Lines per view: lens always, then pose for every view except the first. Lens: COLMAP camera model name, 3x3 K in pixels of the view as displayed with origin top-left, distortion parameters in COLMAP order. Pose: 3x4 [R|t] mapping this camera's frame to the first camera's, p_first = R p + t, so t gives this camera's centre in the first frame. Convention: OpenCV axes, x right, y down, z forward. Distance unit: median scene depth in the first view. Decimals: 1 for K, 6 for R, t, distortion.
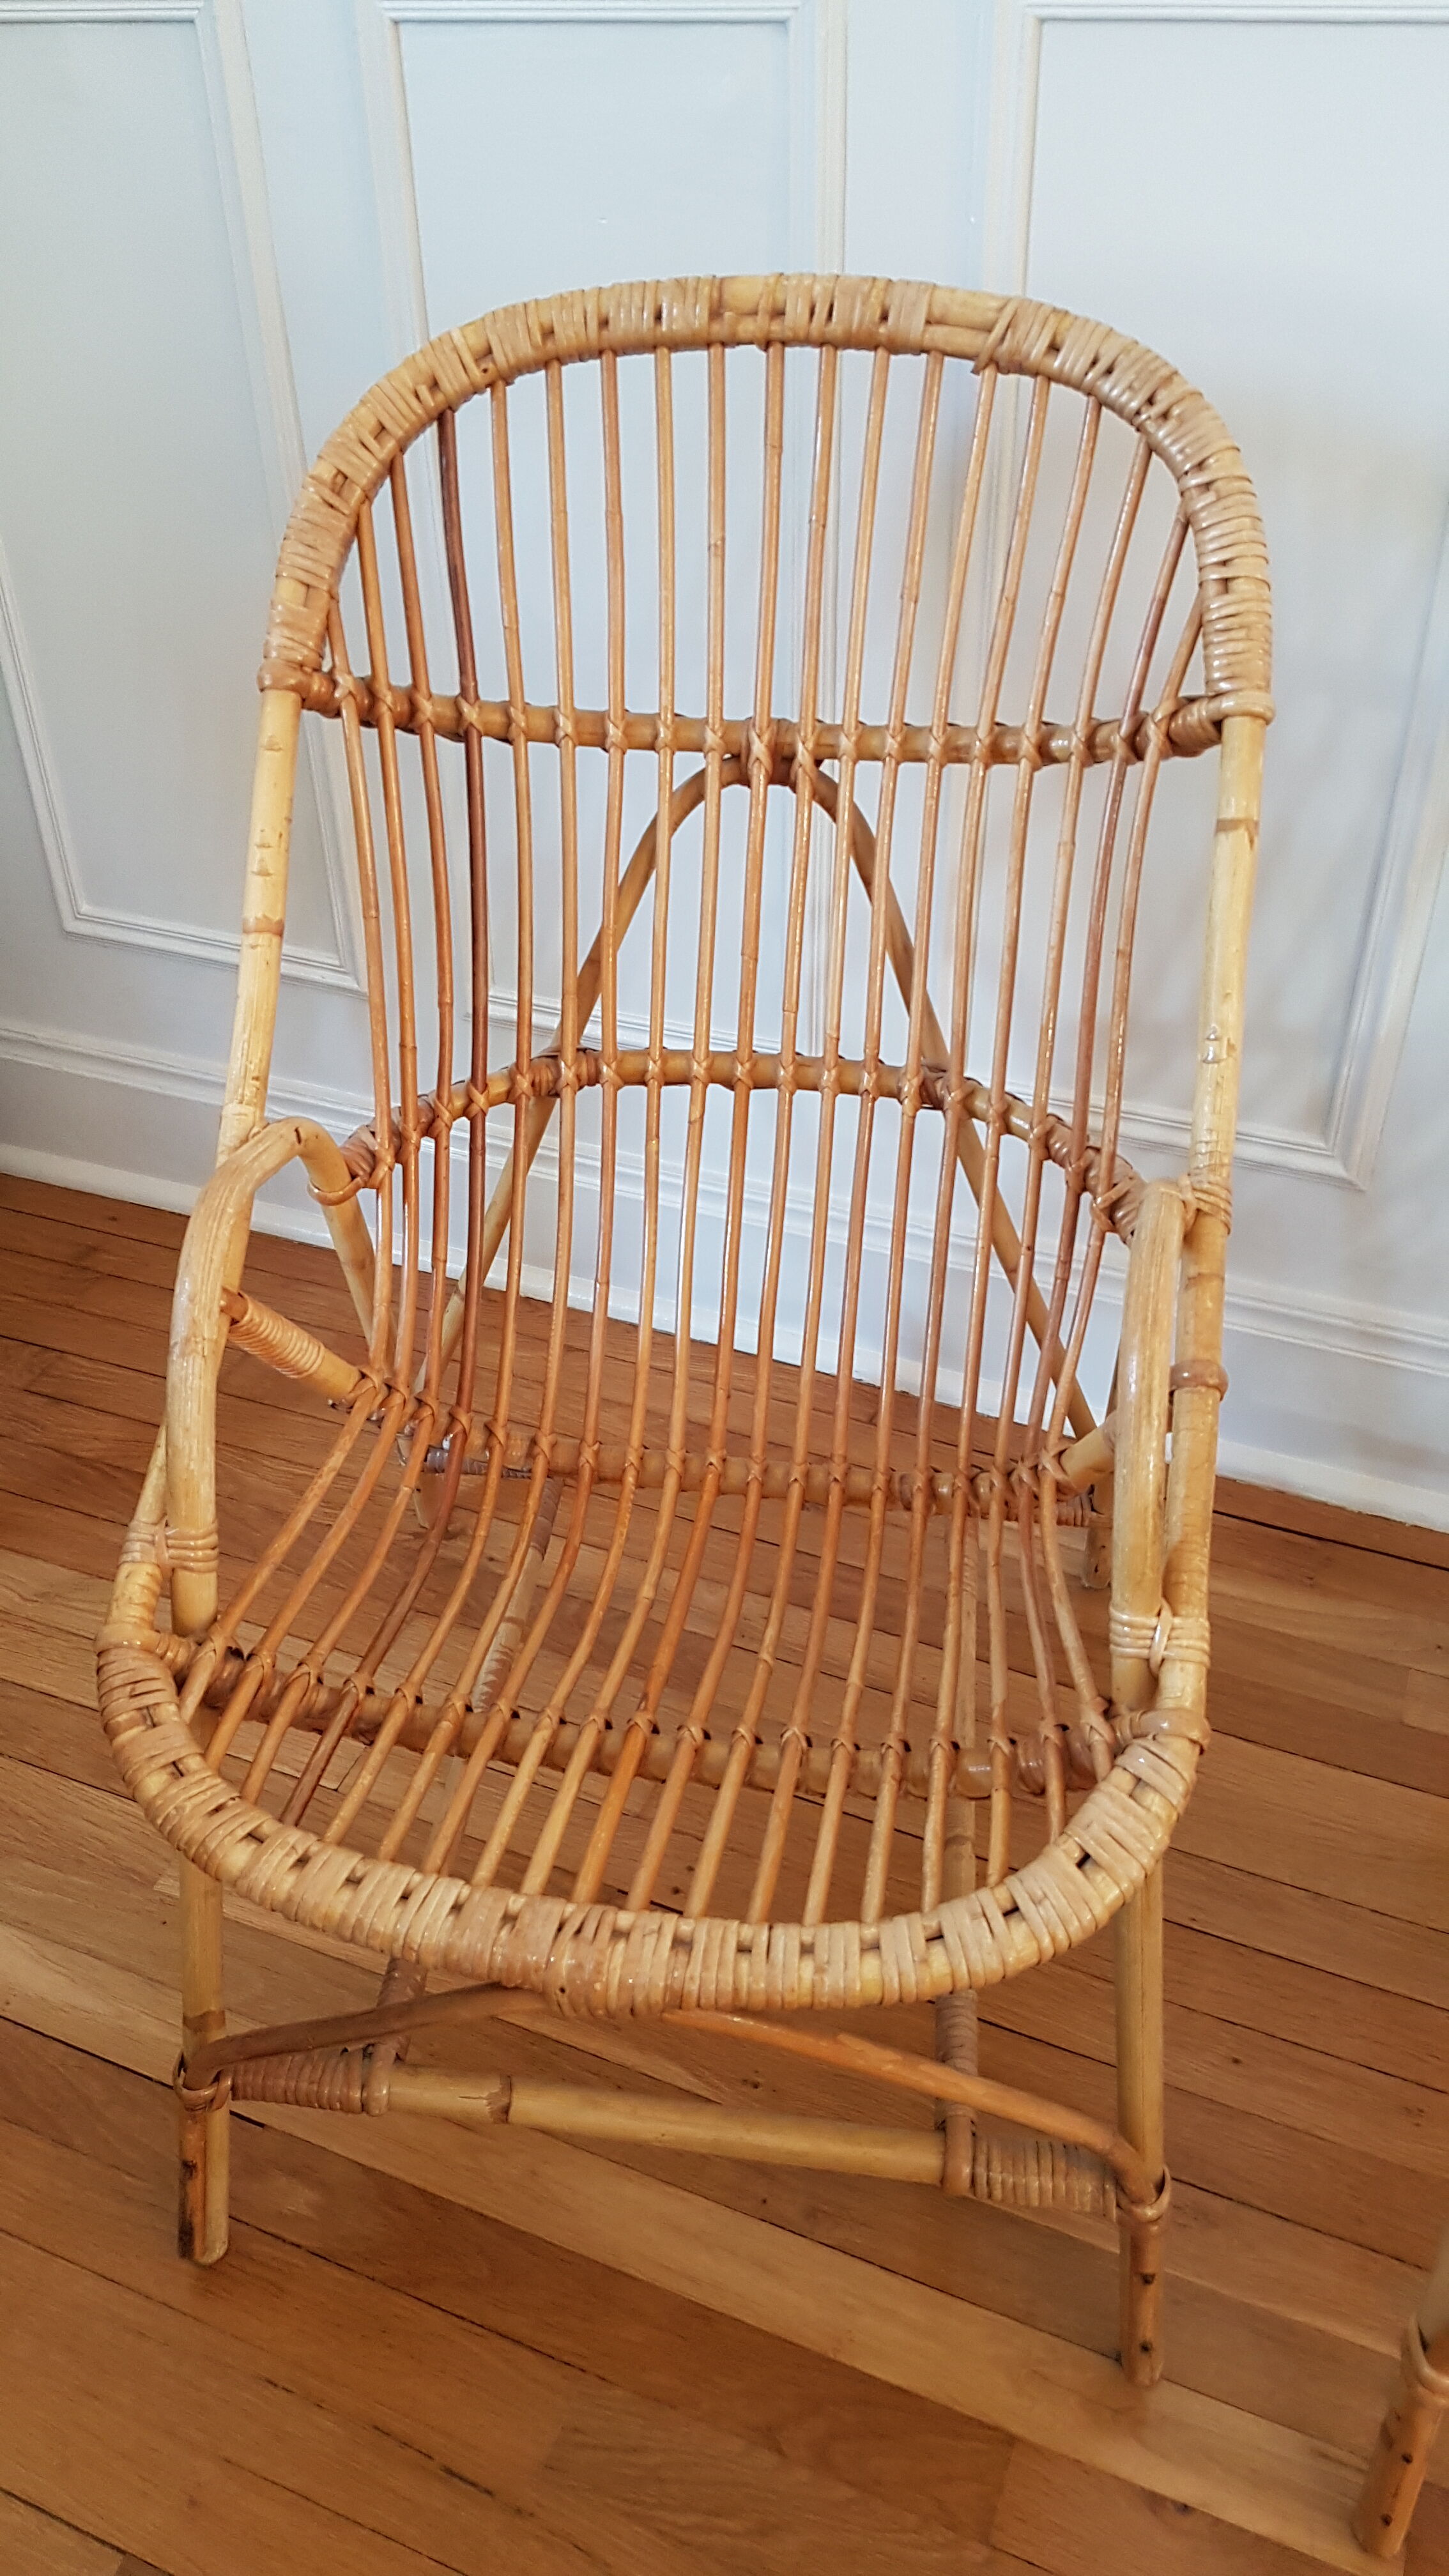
lens RADIAL K [[1995.3, 0, 660.4], [0, 1995.3, 1271.2], [0, 0, 1]] dist [0.168263, -0.251907]
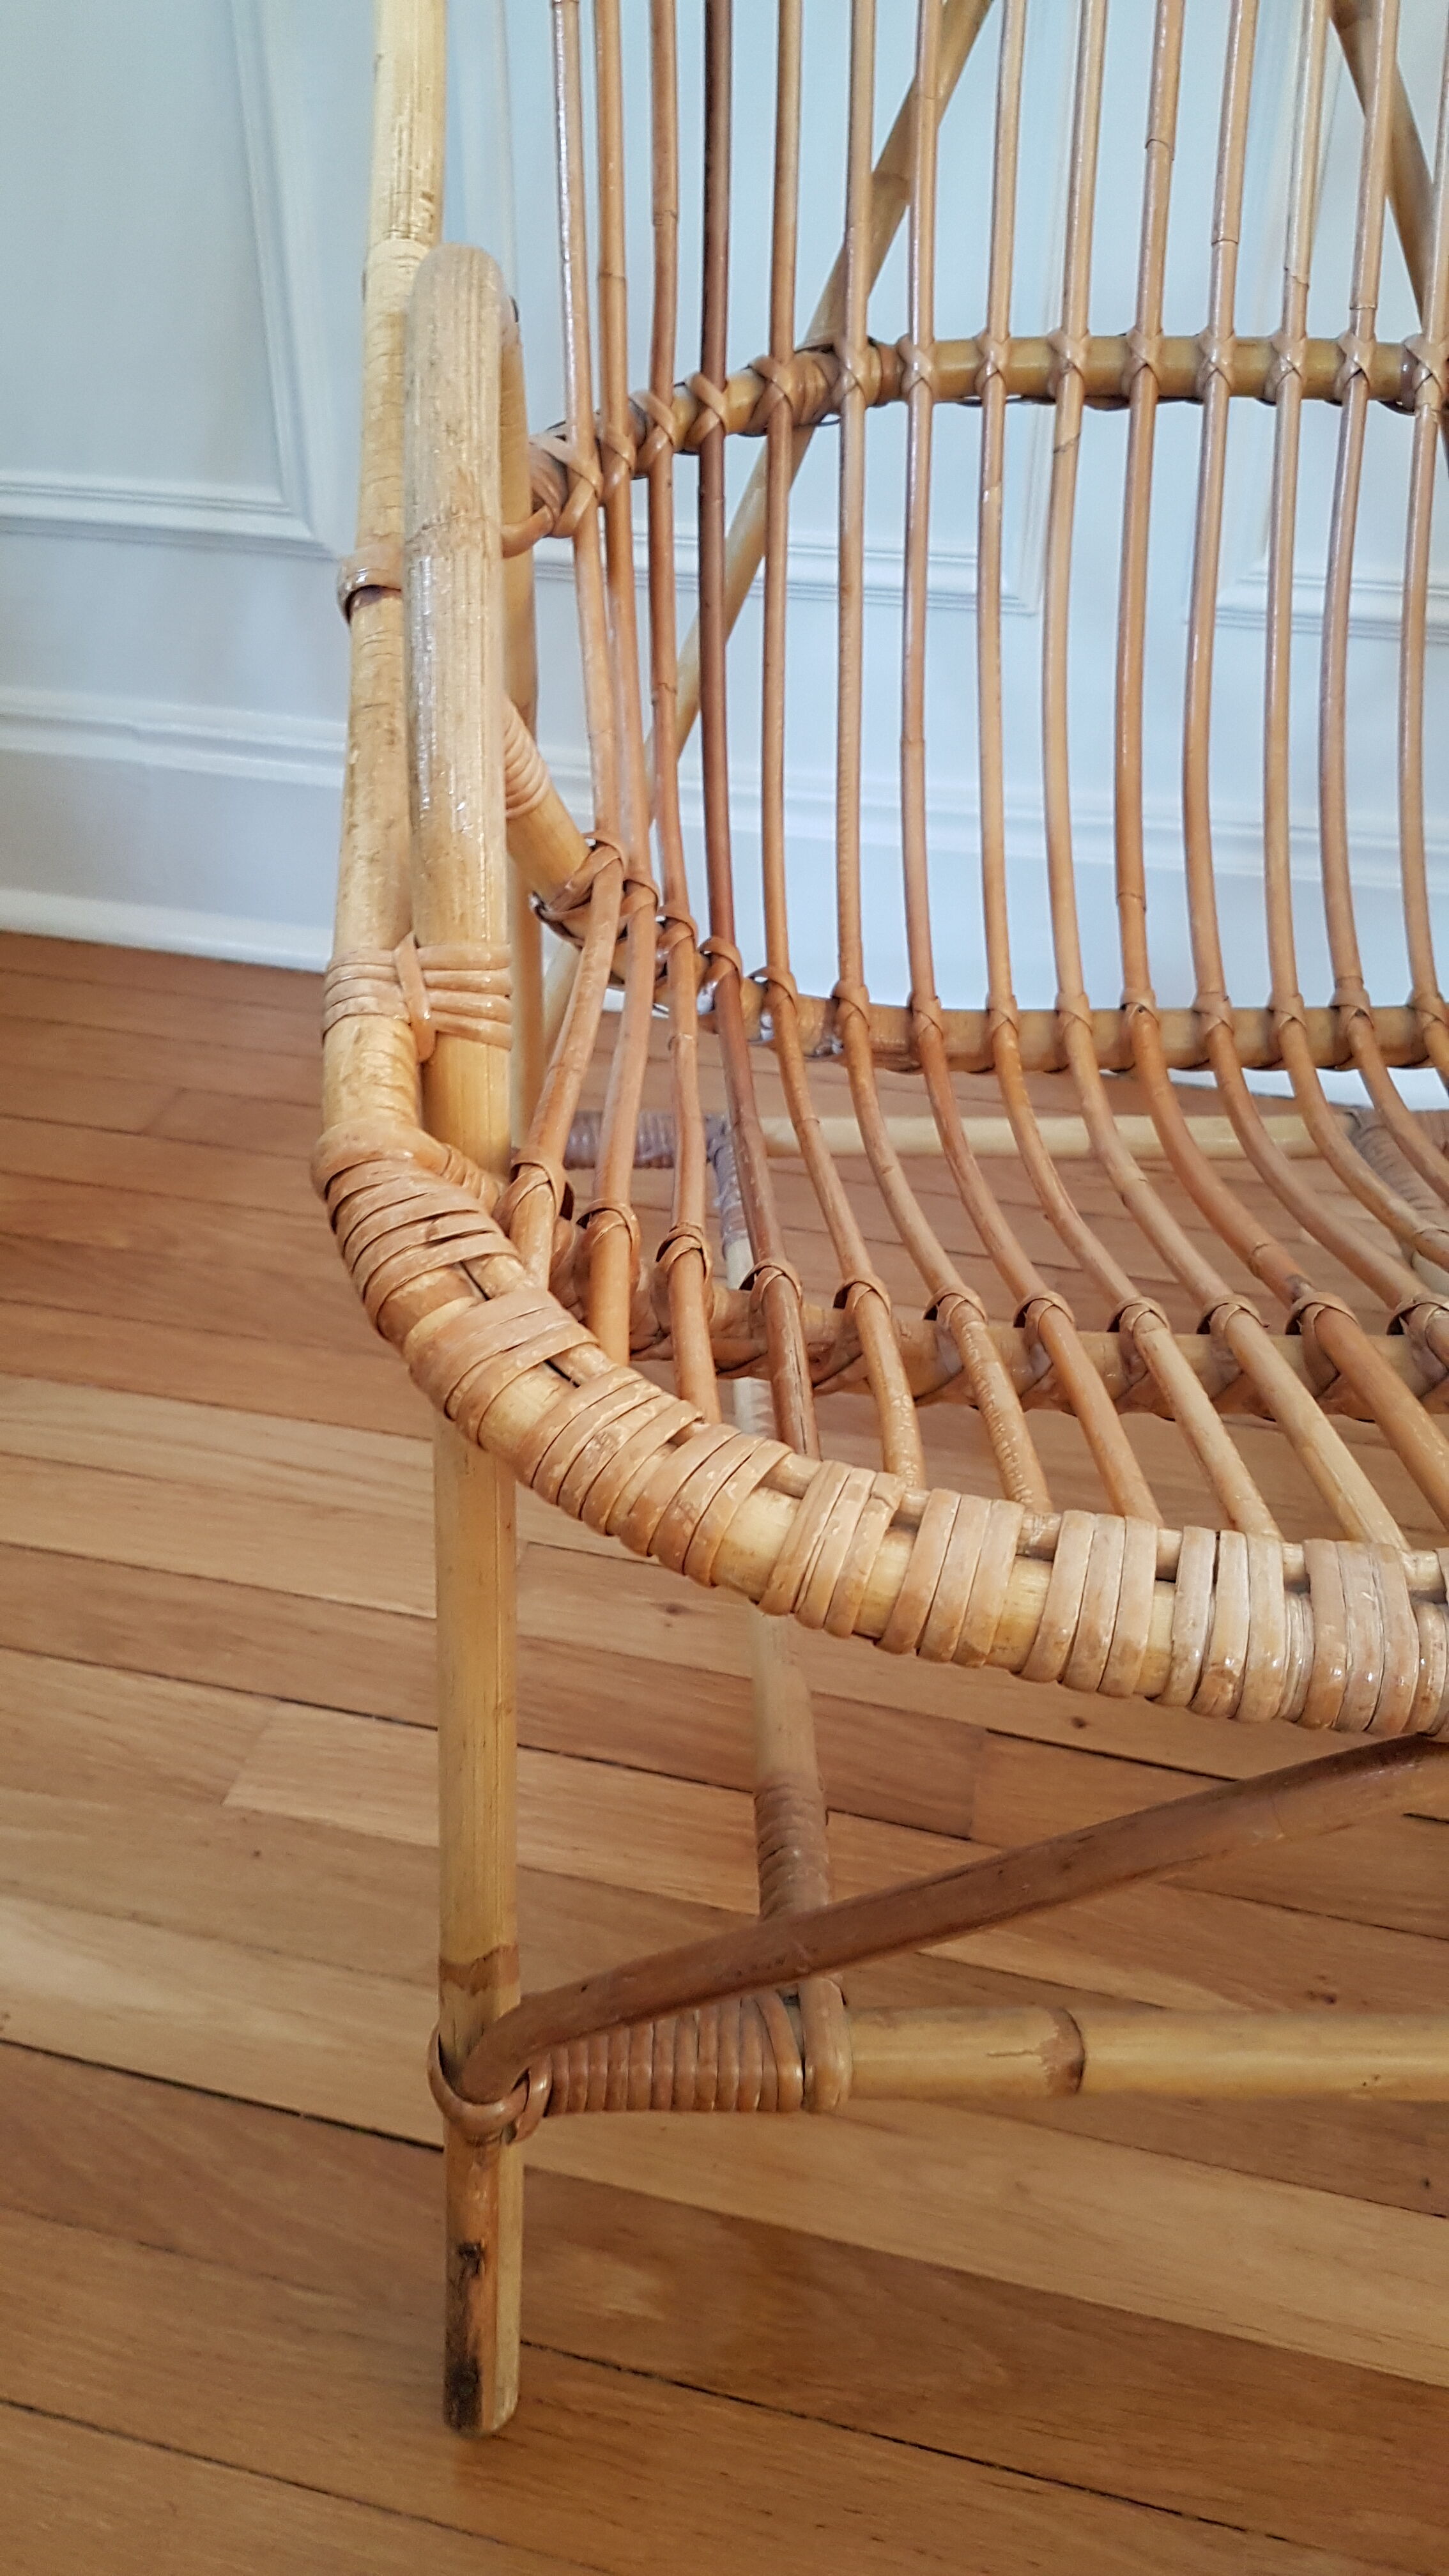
lens RADIAL K [[2048.2, 0, 686.6], [0, 2048.2, 1254.8], [0, 0, 1]] dist [0.072539, -0.086372]
pose [[0.986479, -0.064358, 0.150725, -0.229572], [0.066955, 0.997681, -0.012210, 0.186115], [-0.149590, 0.022137, 0.988500, 0.444966]]
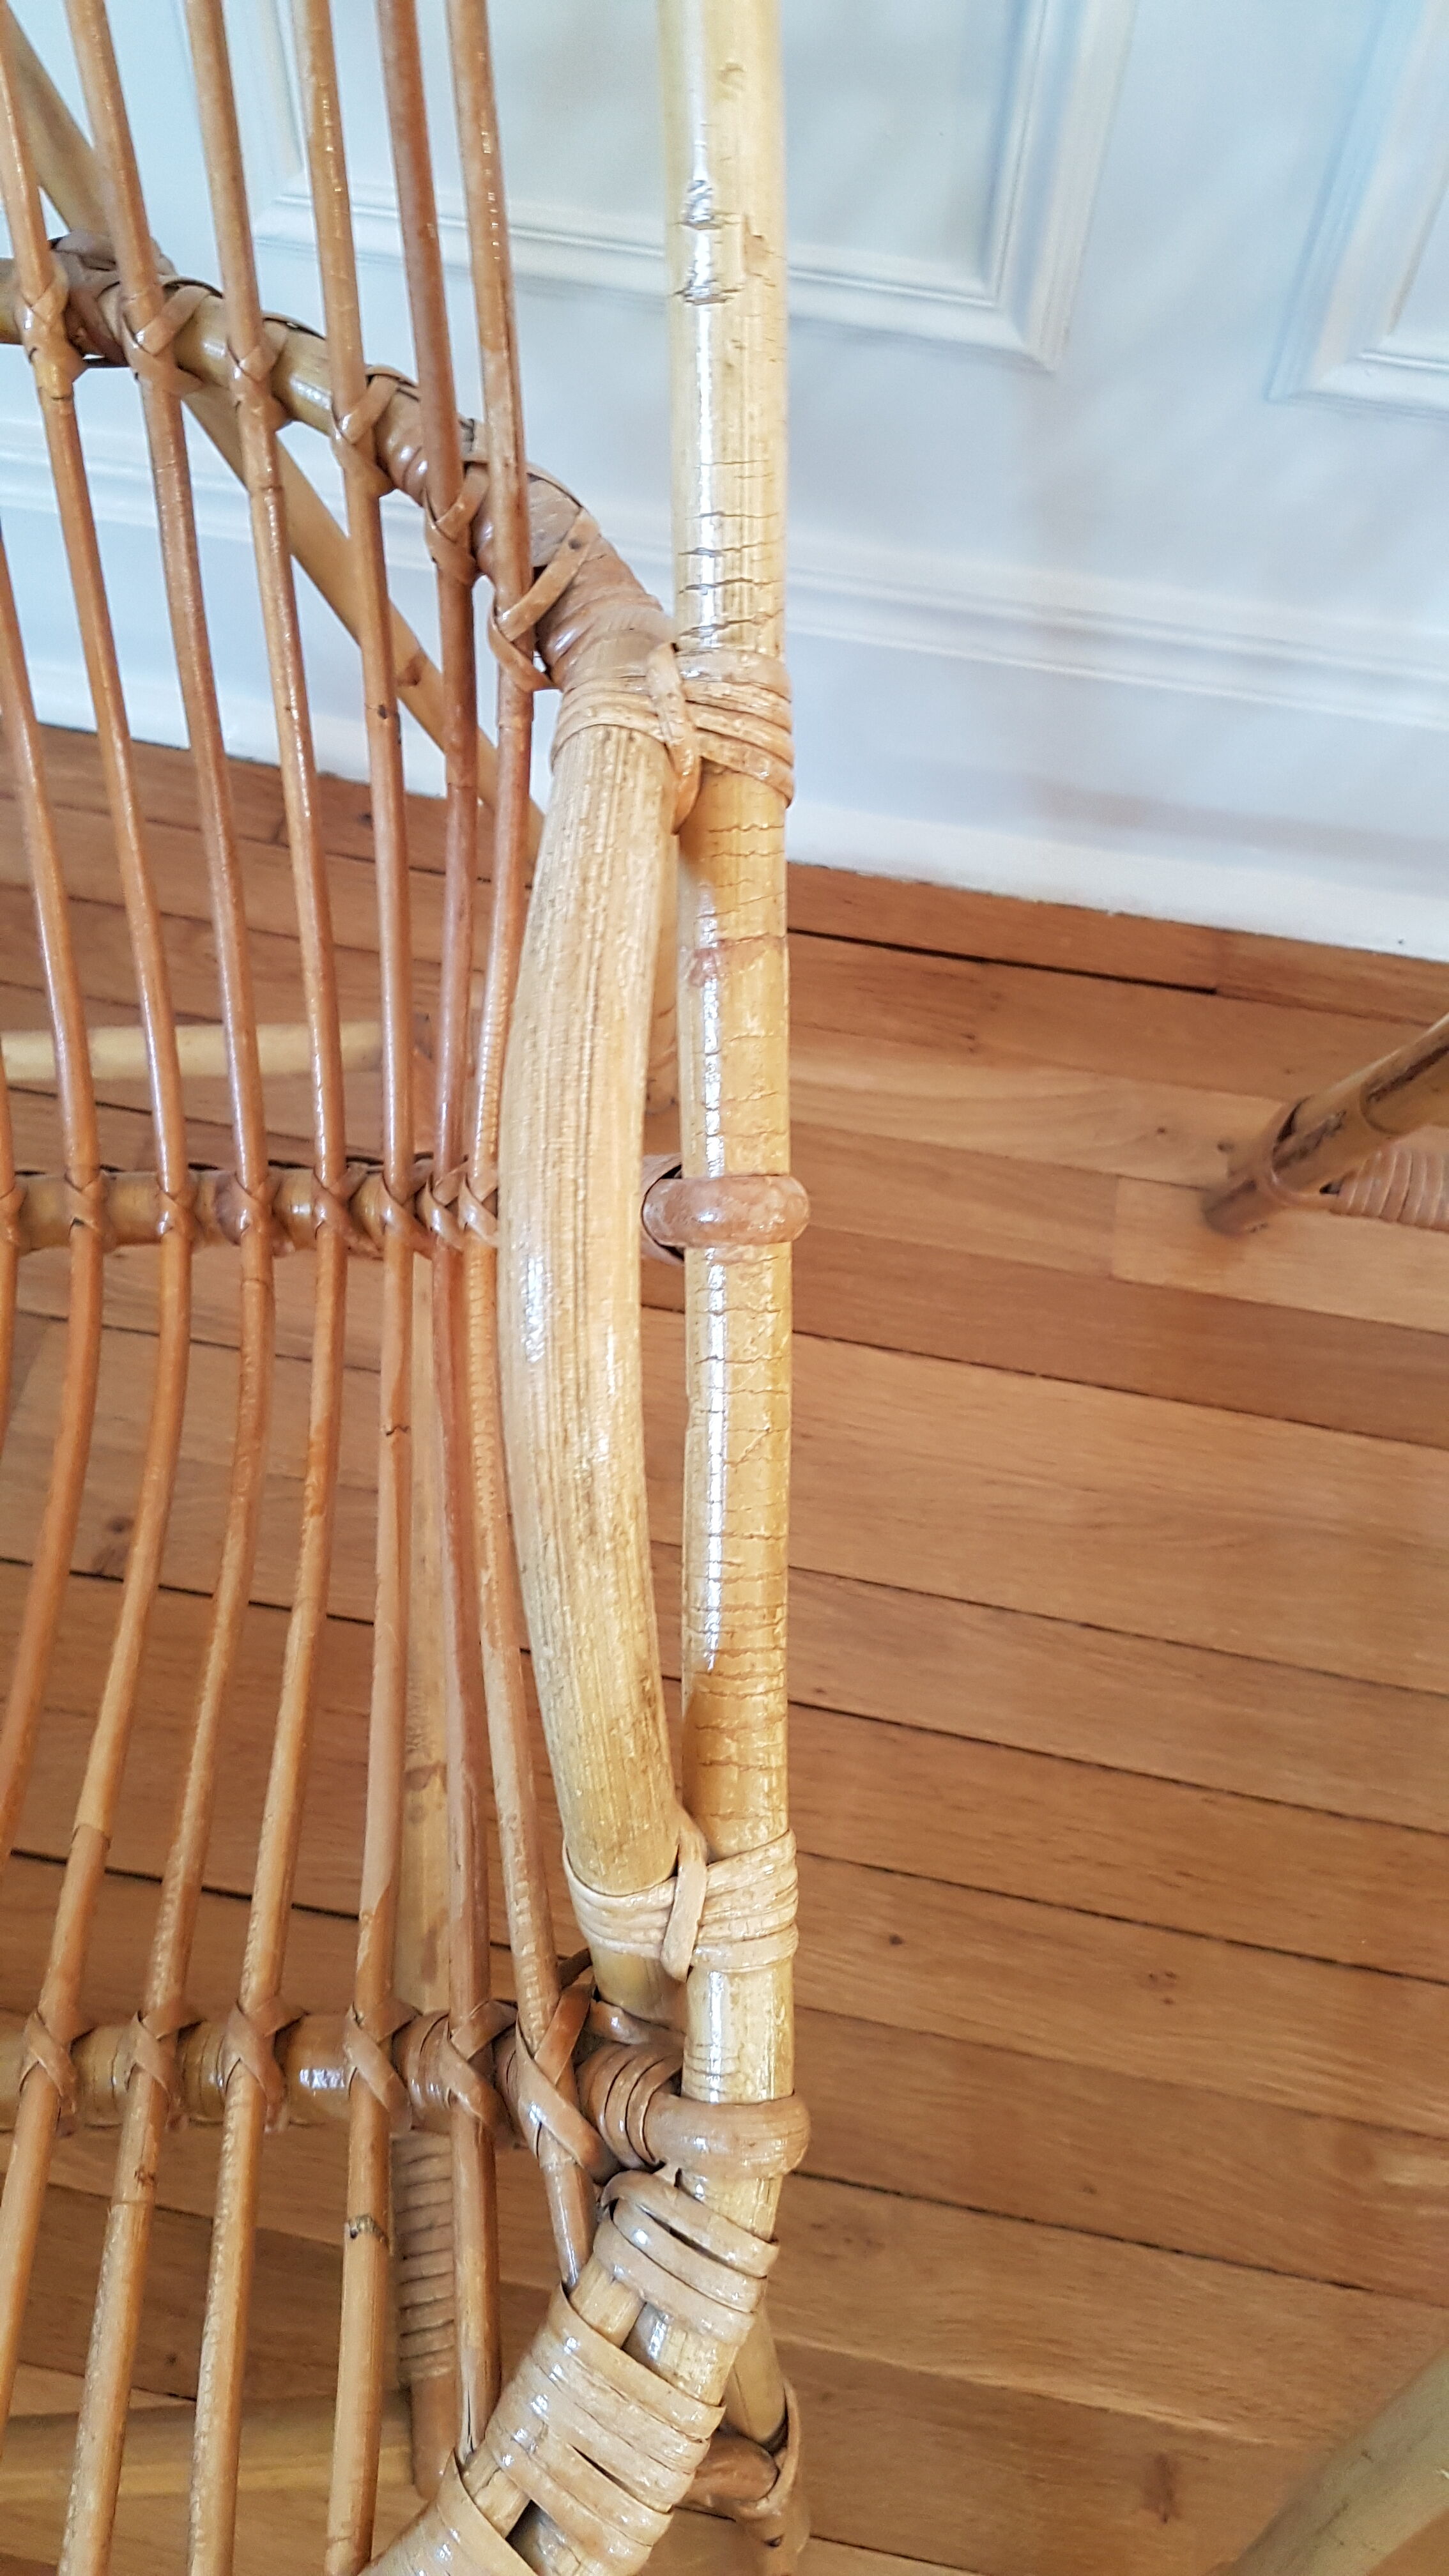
lens RADIAL K [[1995.3, 0, 702.2], [0, 1995.3, 1245.6], [0, 0, 1]] dist [0.168263, -0.251907]
pose [[0.973235, -0.175193, 0.148732, 0.175674], [0.092214, 0.890505, 0.445530, -0.104630], [-0.210500, -0.419890, 0.882826, 0.572536]]
